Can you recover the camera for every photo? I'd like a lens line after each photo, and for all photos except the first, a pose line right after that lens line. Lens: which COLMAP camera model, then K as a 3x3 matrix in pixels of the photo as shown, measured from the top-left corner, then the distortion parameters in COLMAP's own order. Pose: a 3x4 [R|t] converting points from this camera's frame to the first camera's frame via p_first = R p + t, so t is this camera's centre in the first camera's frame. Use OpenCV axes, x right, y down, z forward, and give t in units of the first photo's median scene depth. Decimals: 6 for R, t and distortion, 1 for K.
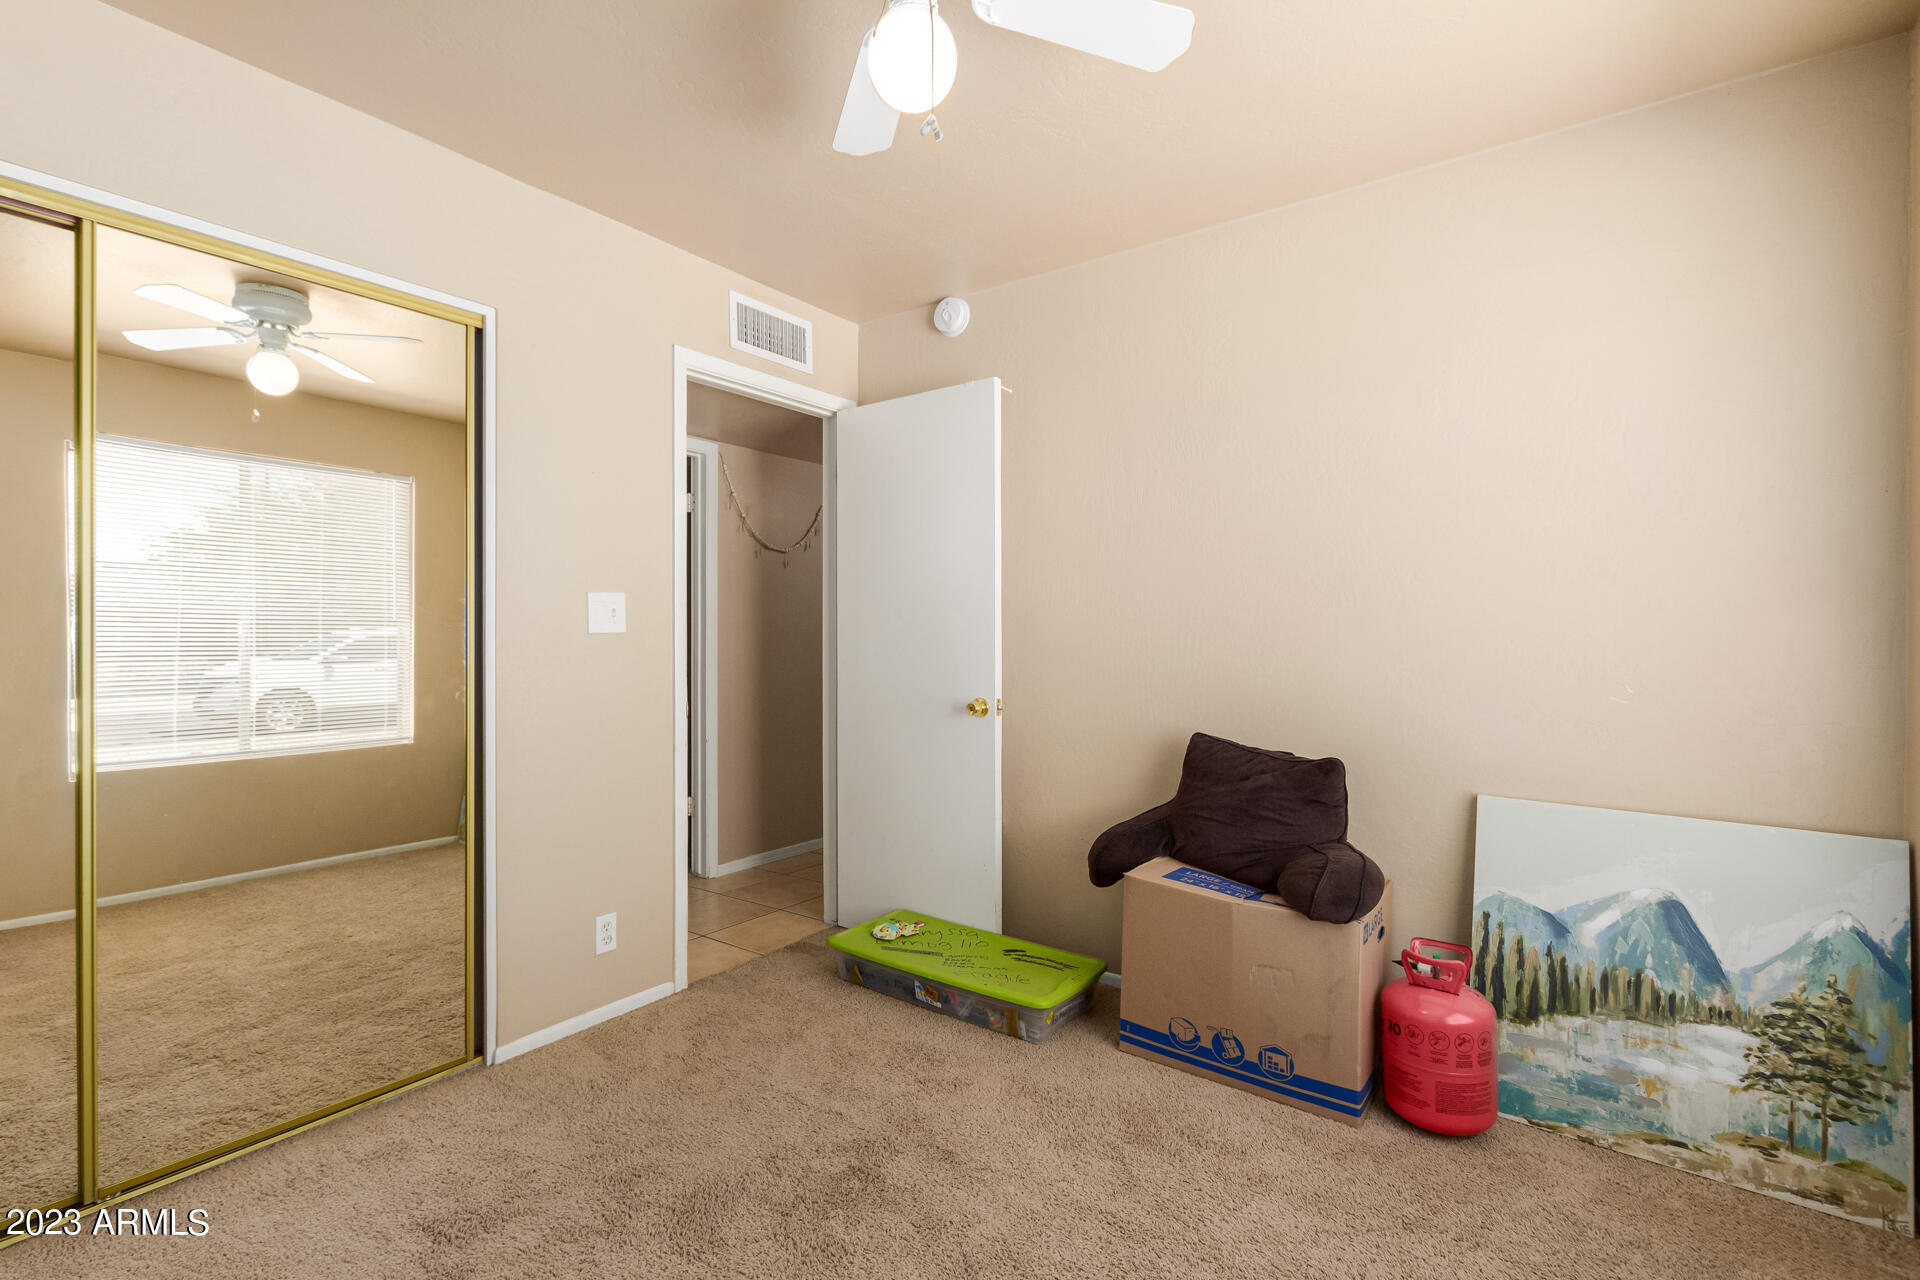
lens RADIAL K [[896.6, 0, 937.3], [0, 896.6, 632.5], [0, 0, 1]] dist [0.009556, 0.000155]
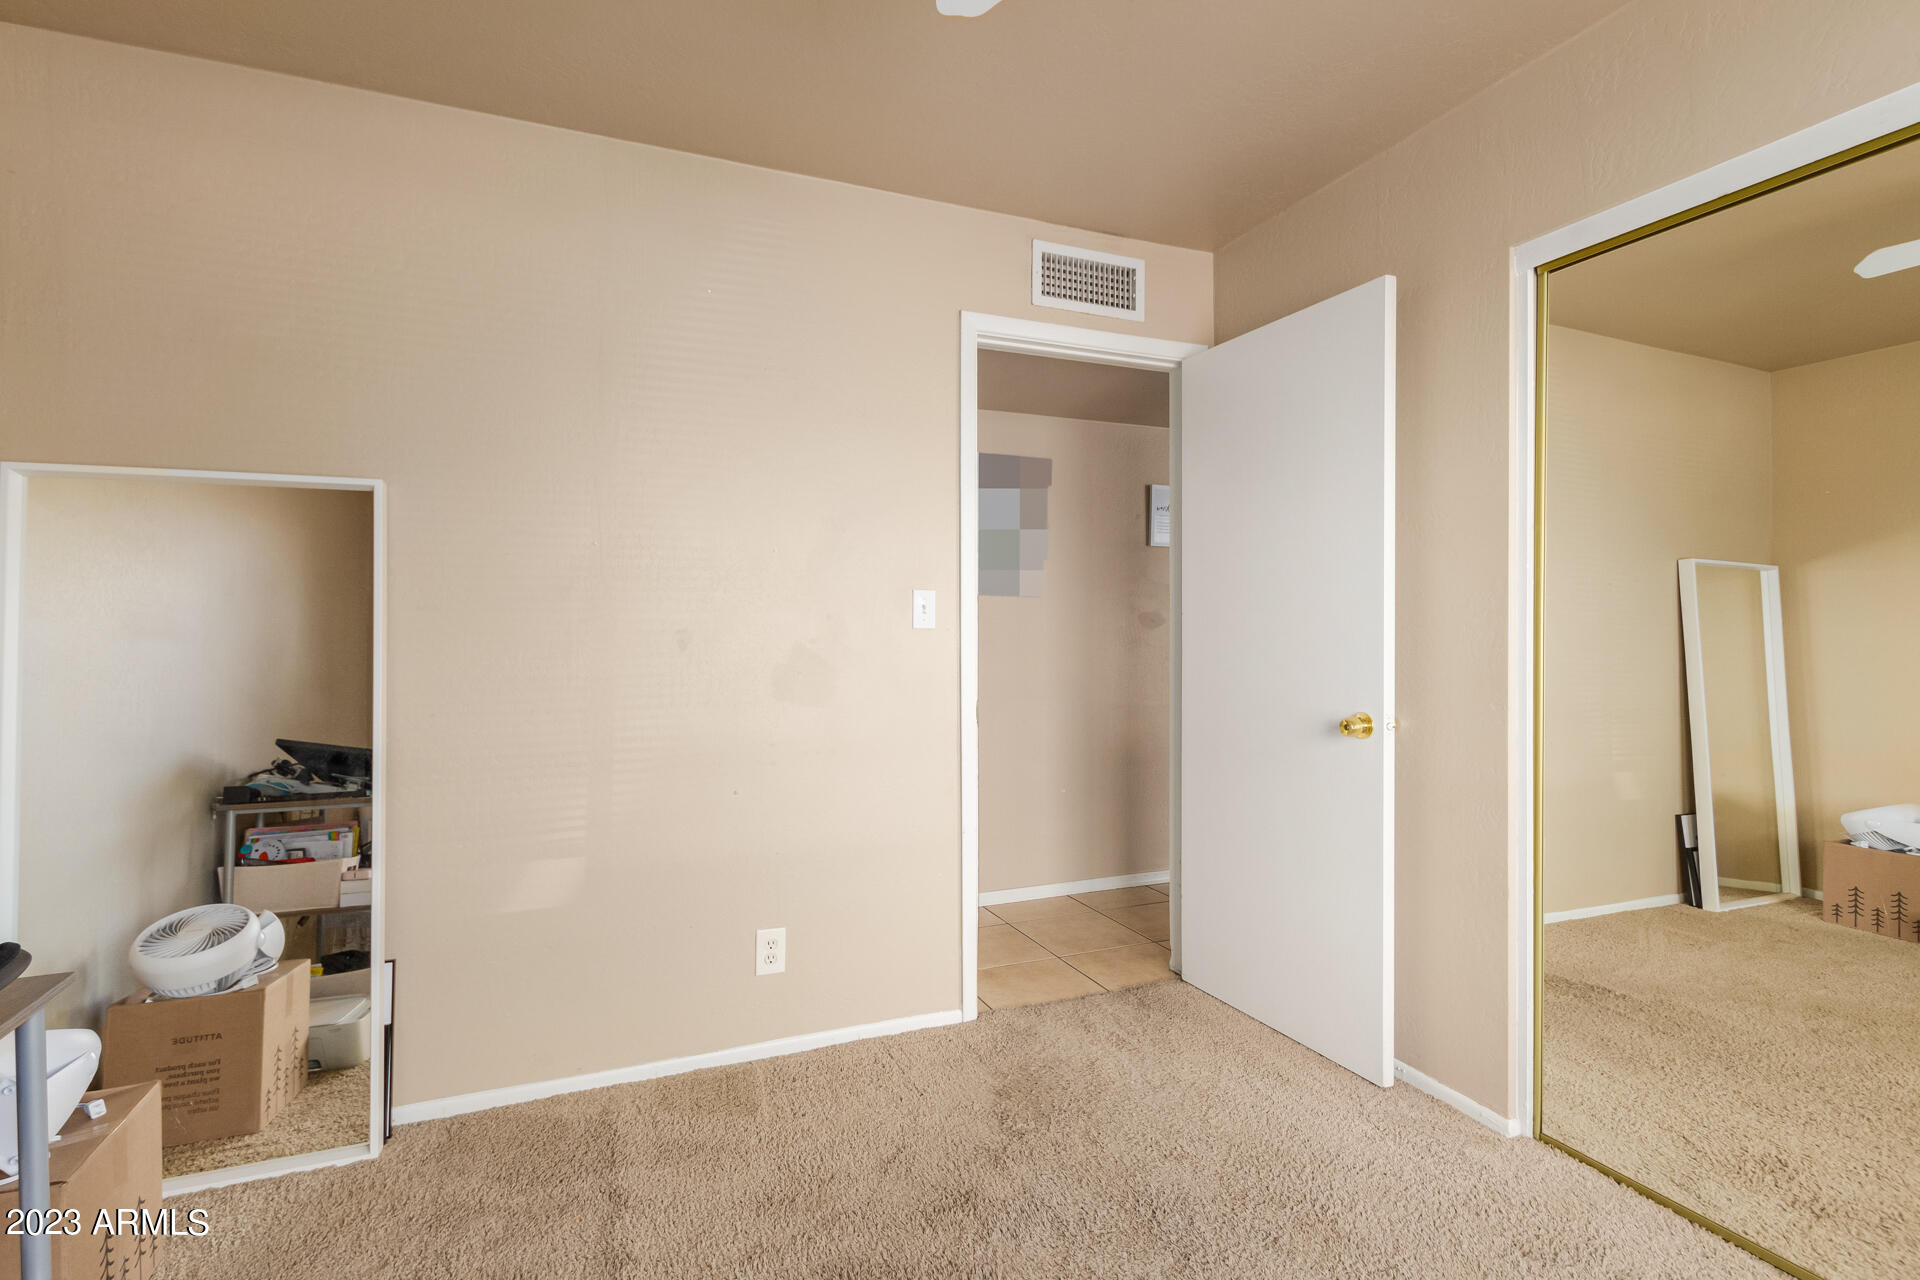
lens RADIAL K [[896.6, 0, 937.3], [0, 896.6, 632.5], [0, 0, 1]] dist [0.009556, 0.000155]
pose [[0.838521, -0.007418, -0.544818, 0.164446], [0.004018, 0.999964, -0.007432, 0.011493], [0.544854, 0.004043, 0.838521, 0.198968]]
